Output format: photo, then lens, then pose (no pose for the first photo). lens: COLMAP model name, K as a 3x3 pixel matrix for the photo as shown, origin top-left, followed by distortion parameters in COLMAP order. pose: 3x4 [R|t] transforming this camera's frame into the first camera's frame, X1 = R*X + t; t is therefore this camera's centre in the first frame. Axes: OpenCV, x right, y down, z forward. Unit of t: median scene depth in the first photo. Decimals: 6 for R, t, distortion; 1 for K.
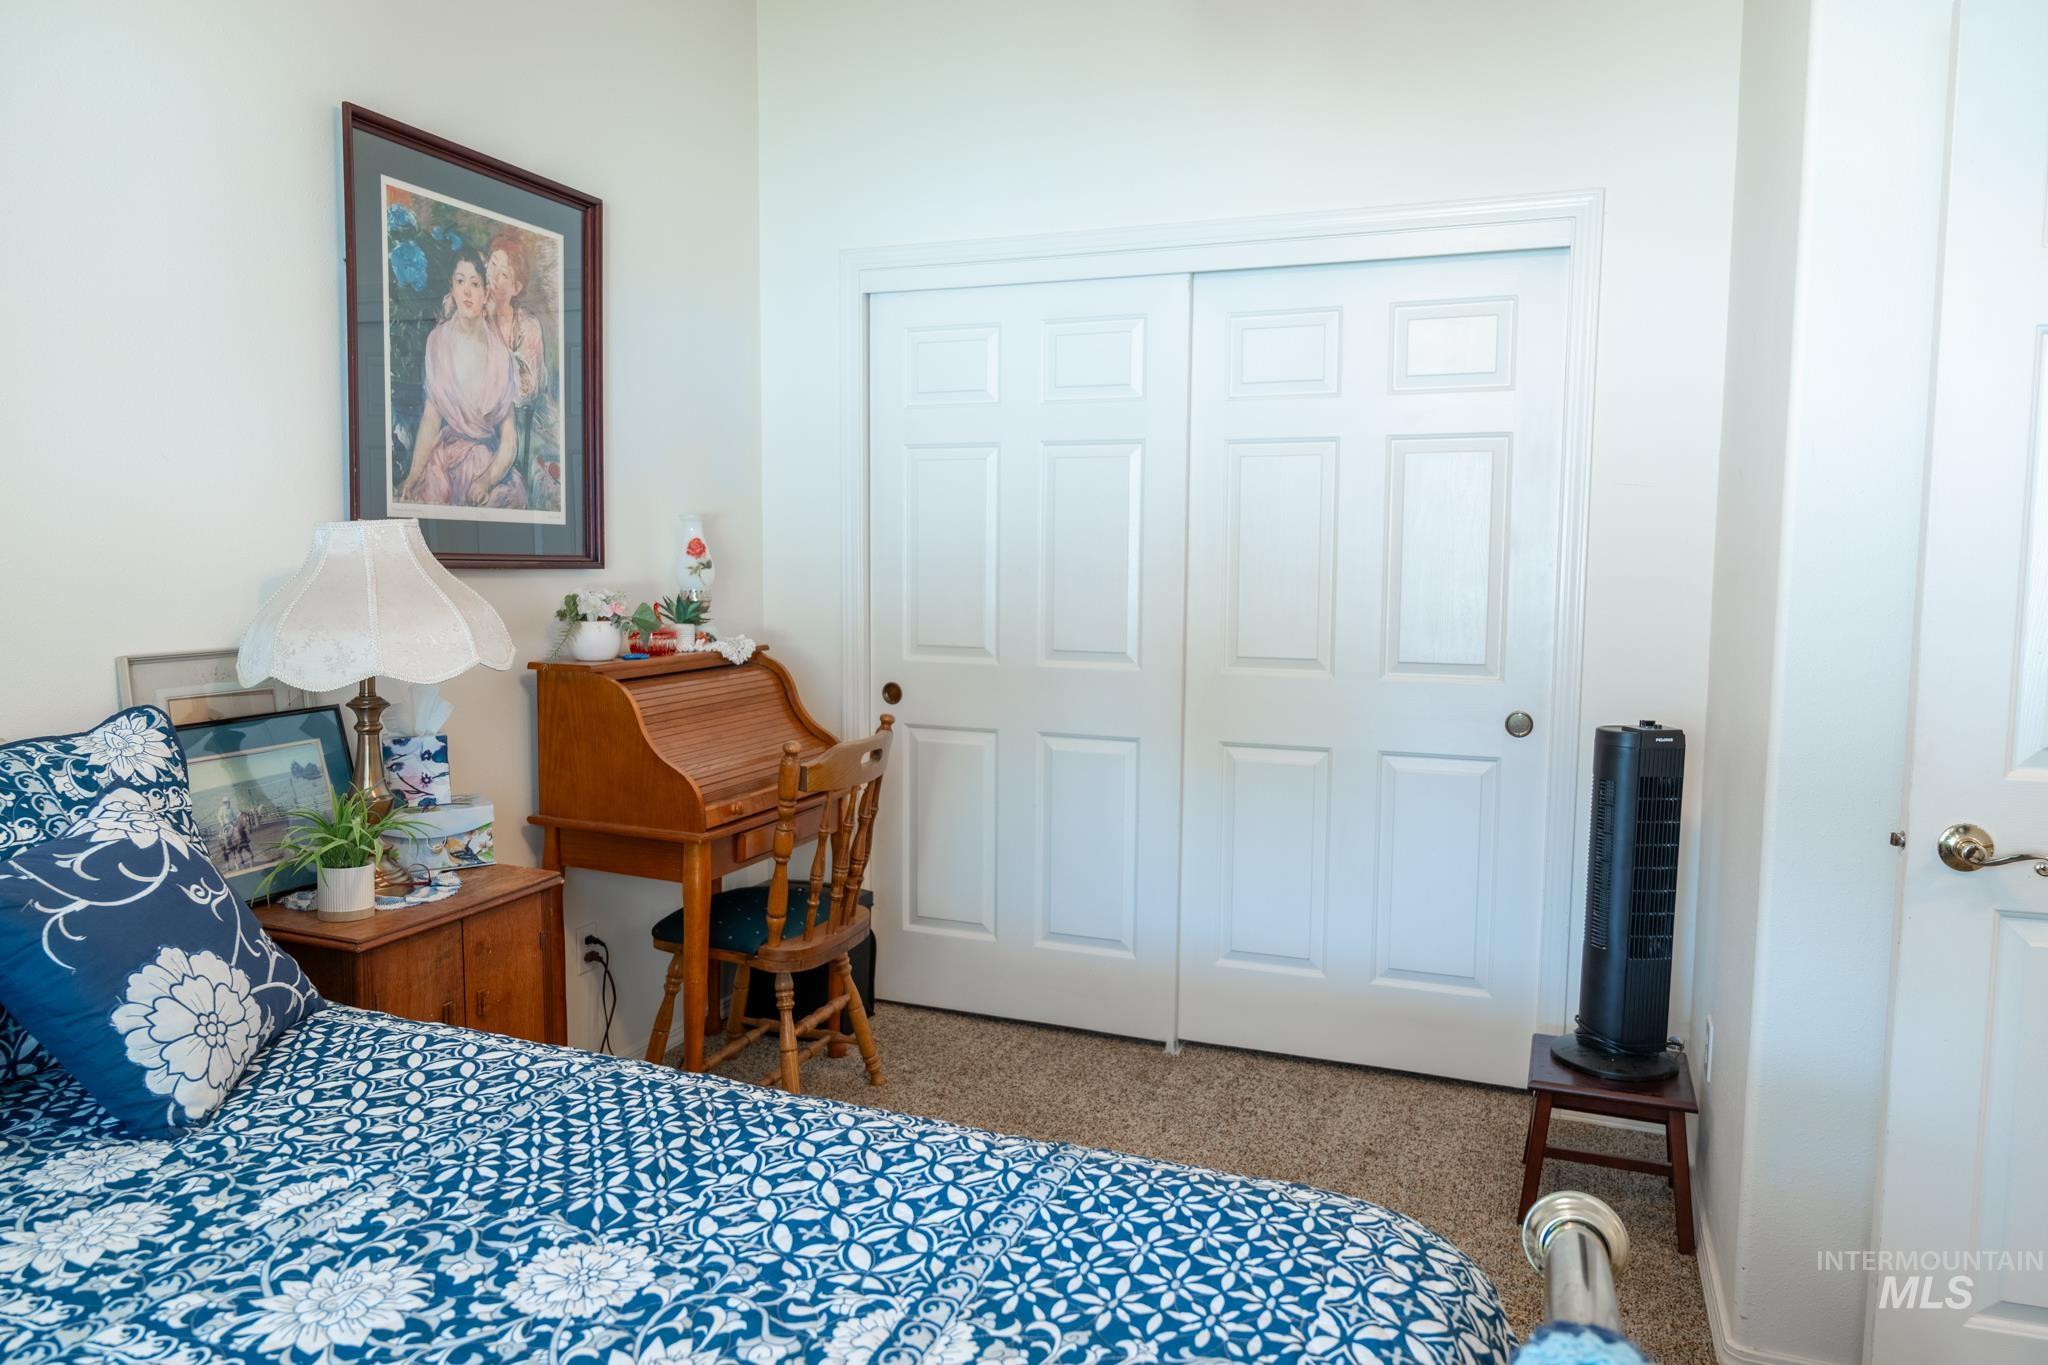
lens RADIAL K [[1351.5, 0, 1024.0], [0, 1351.5, 682.5], [0, 0, 1]] dist [-0.002645, -0.002528]
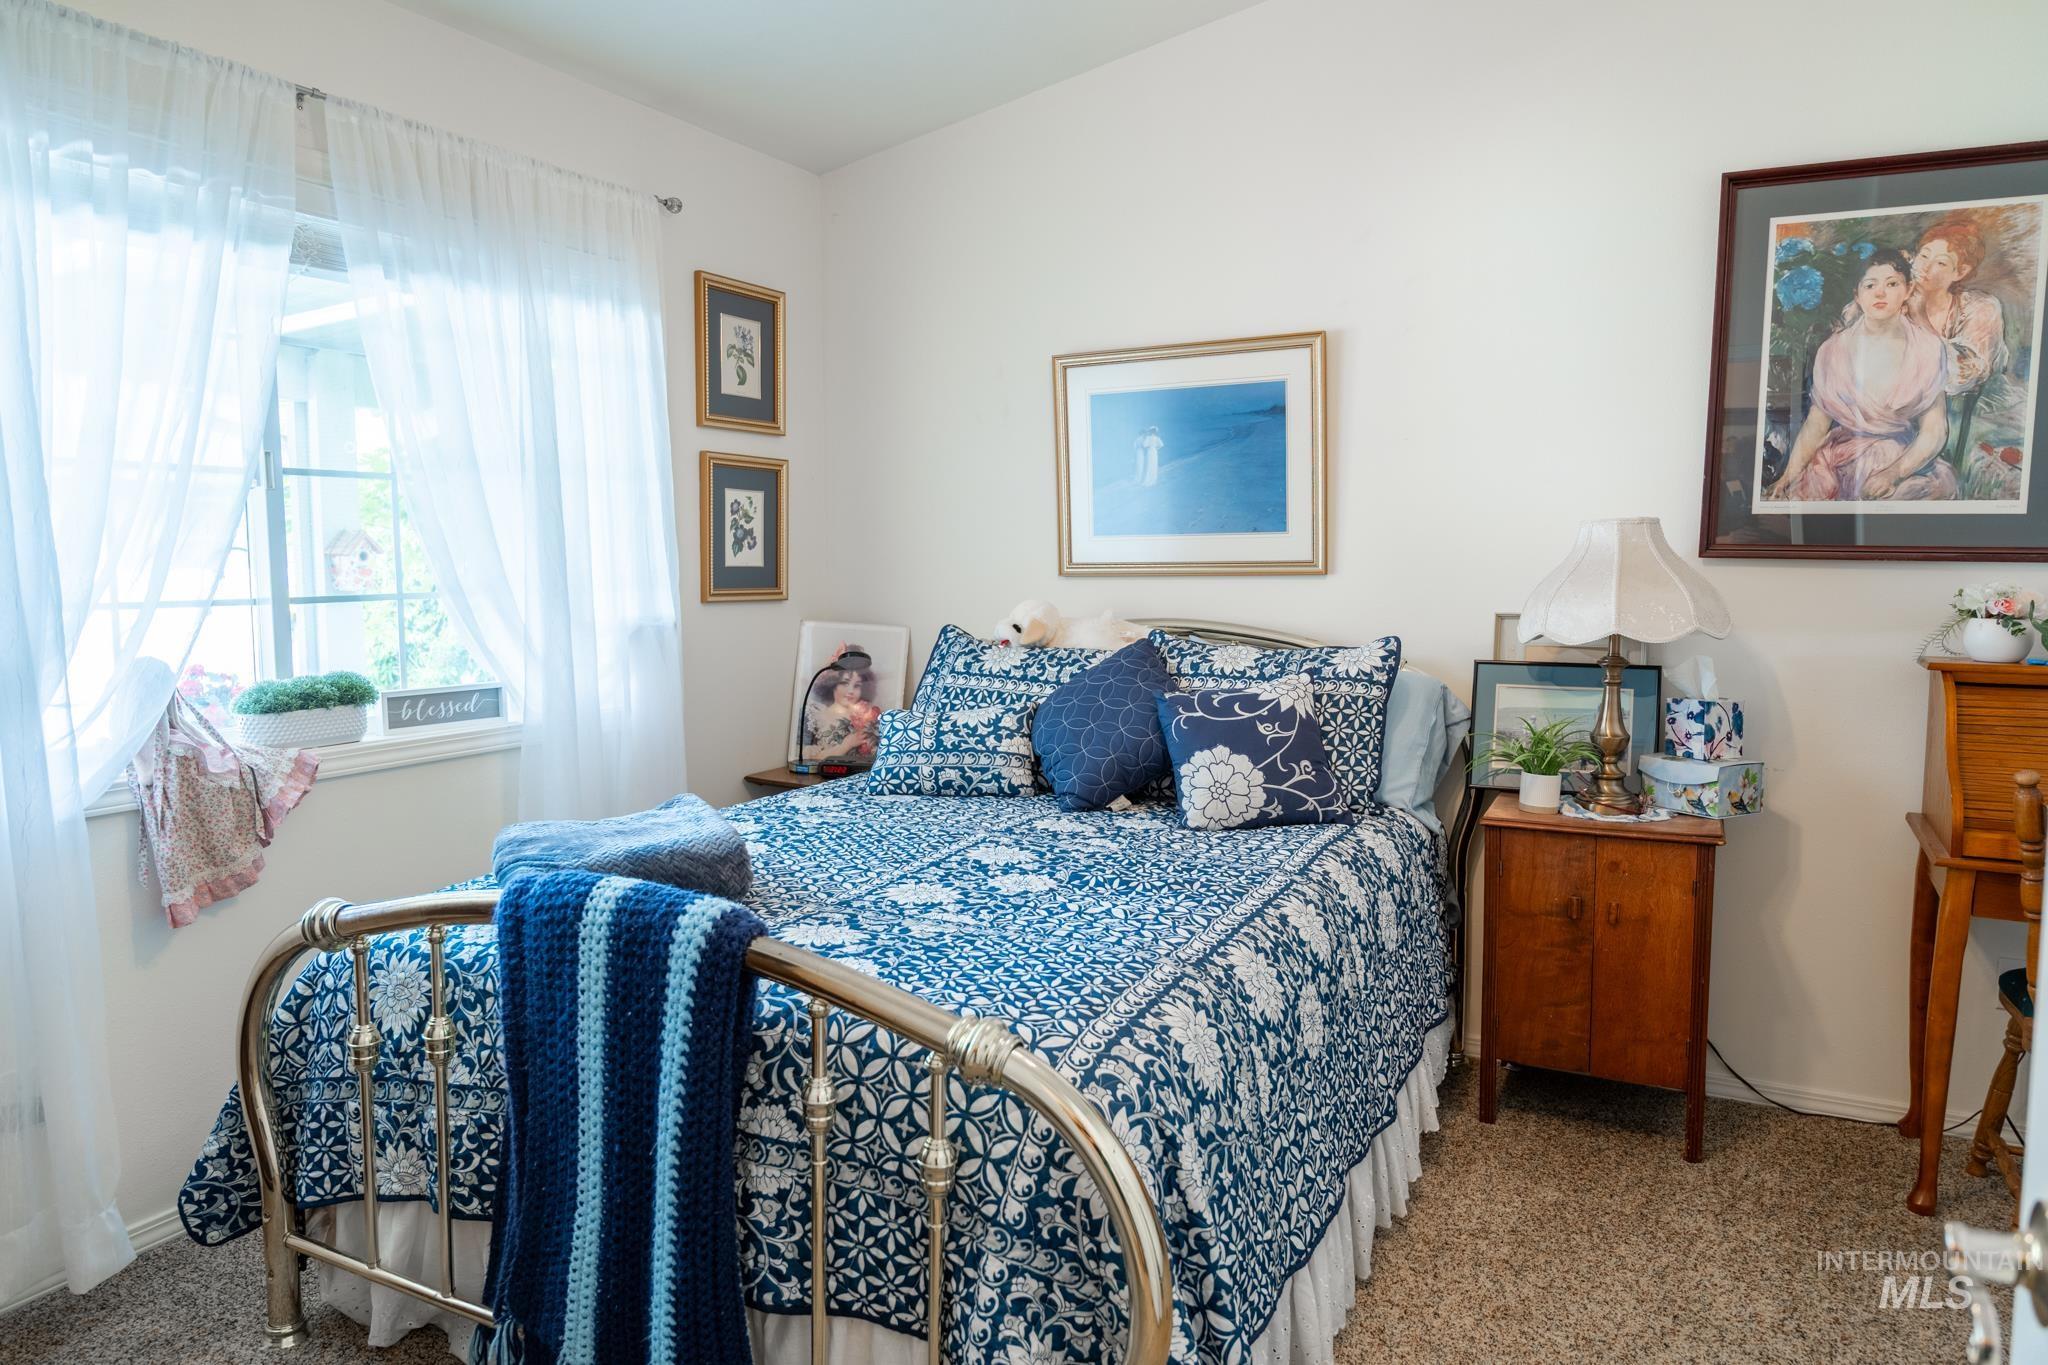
lens RADIAL K [[1351.5, 0, 1024.0], [0, 1351.5, 682.5], [0, 0, 1]] dist [-0.002645, -0.002528]
pose [[-0.092727, 0.093000, -0.991339, 0.716918], [-0.096115, 0.990143, 0.101878, -0.035833], [0.991042, 0.104730, -0.082874, 0.469951]]
